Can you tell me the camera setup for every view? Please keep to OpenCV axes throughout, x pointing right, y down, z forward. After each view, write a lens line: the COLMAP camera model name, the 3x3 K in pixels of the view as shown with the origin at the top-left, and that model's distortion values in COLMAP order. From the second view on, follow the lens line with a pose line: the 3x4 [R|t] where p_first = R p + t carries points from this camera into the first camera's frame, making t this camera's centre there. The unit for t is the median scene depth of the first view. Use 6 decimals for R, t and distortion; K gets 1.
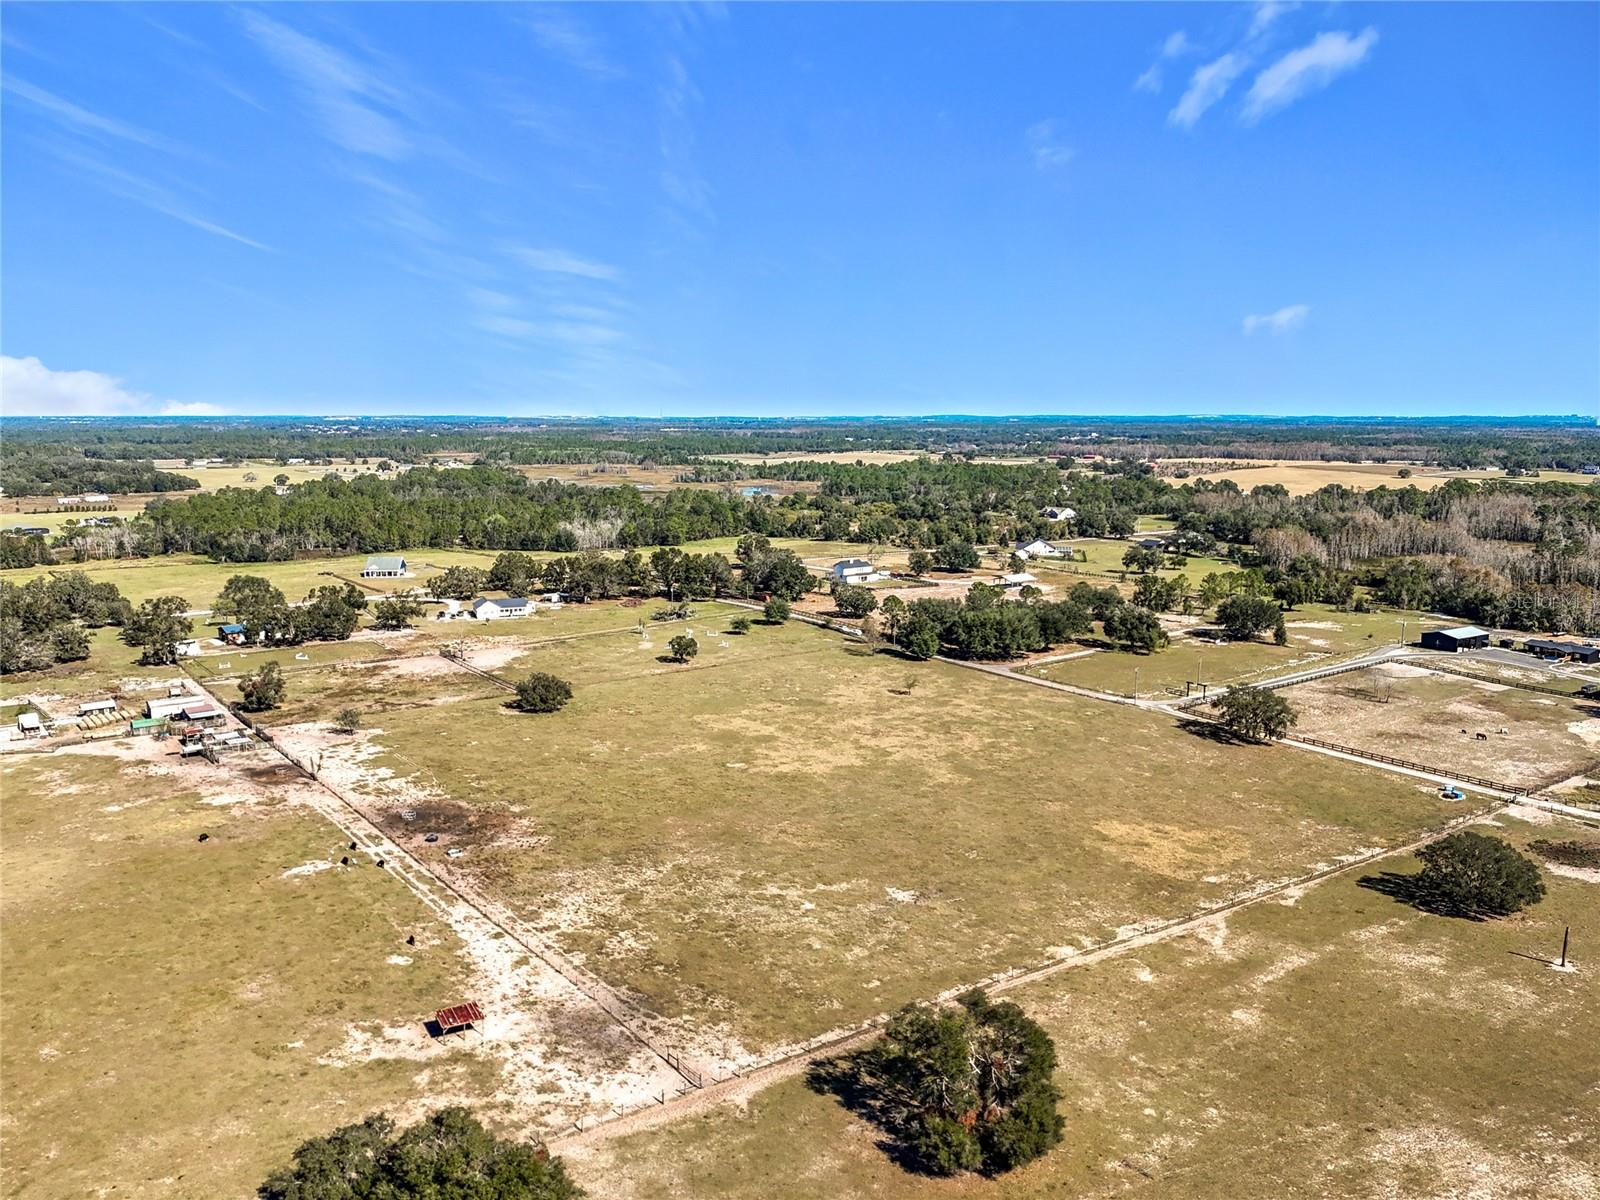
lens RADIAL K [[1254.5, 0, 800.4], [0, 1254.5, 569.3], [0, 0, 1]] dist [0.016155, -0.023344]
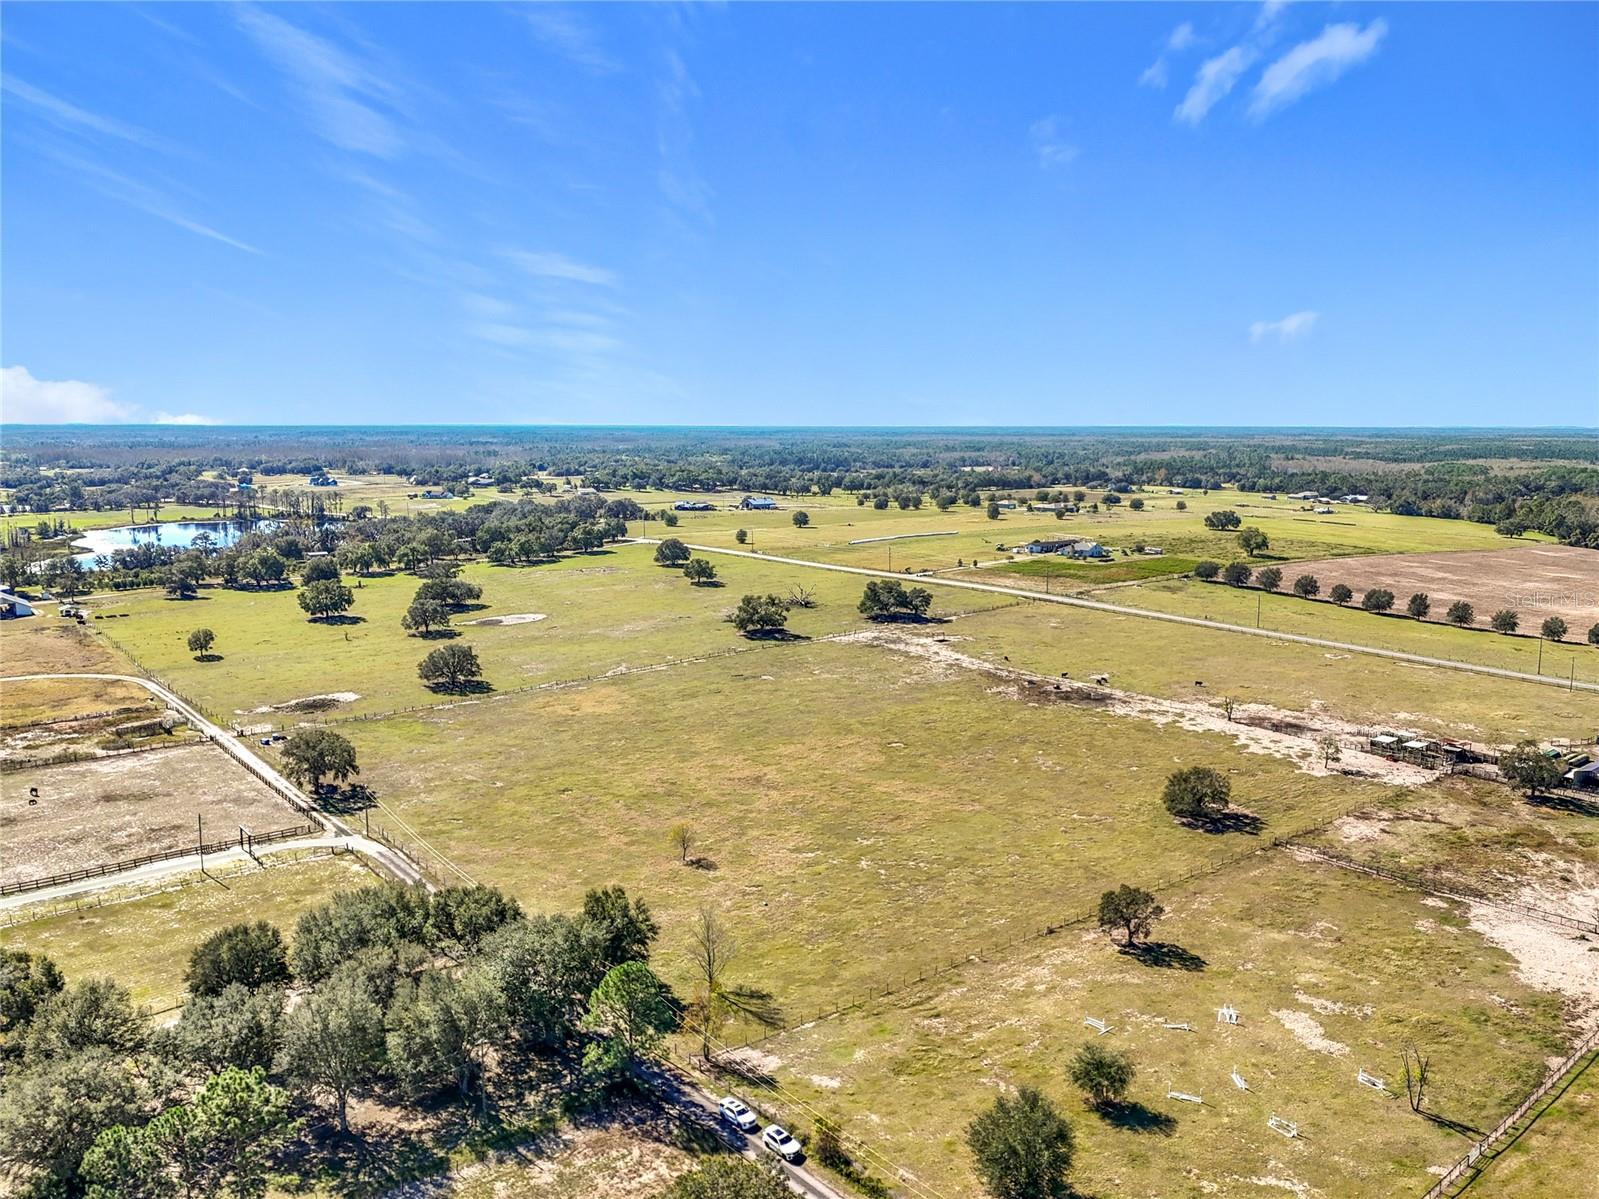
lens RADIAL K [[1212.9, 0, 799.5], [0, 1212.9, 599.5], [0, 0, 1]] dist [0.033582, -0.038965]
pose [[-0.999627, -0.001834, -0.027242, 0.063732], [-0.009106, 0.963011, 0.269307, -0.262833], [0.025740, 0.269455, -0.962669, 2.126452]]
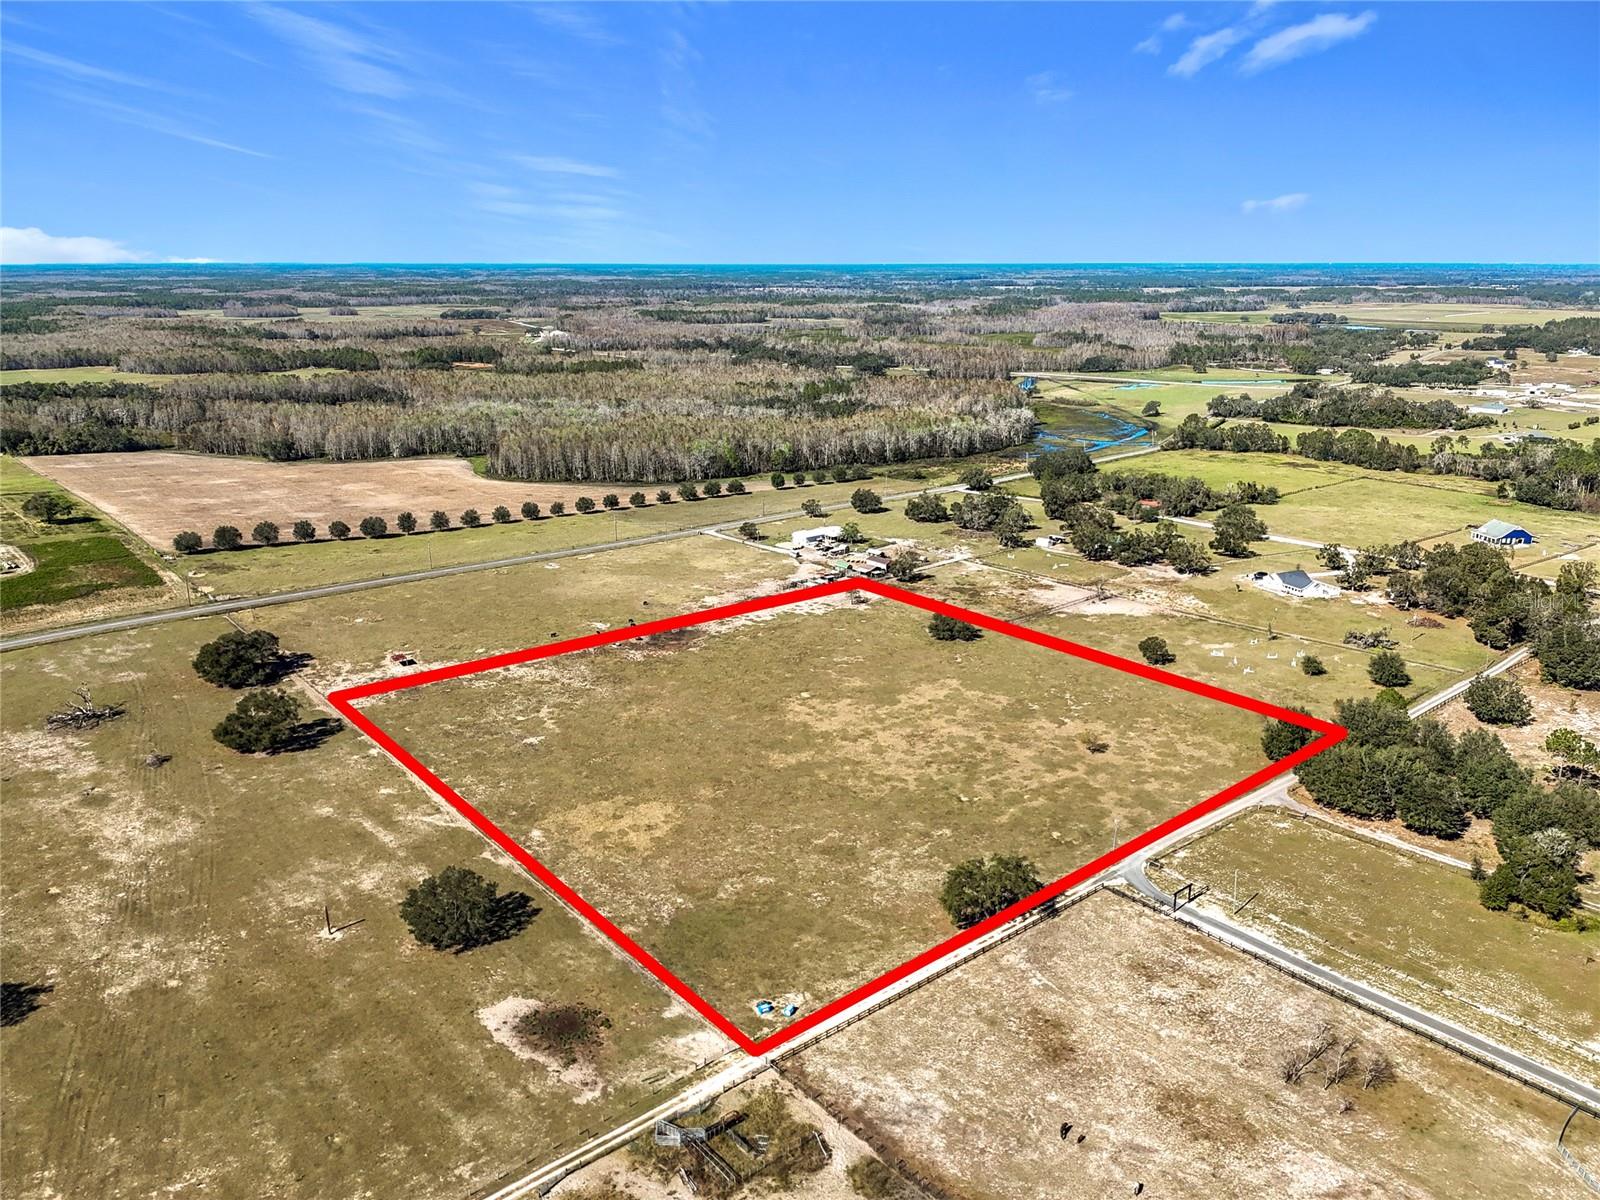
lens RADIAL K [[1199.1, 0, 800.5], [0, 1199.1, 600.2], [0, 0, 1]] dist [0.052033, -0.073607]
pose [[0.049147, 0.272349, -0.960943, 1.247854], [-0.124263, 0.956297, 0.264677, -0.302428], [0.991031, 0.106402, 0.080842, 0.952450]]
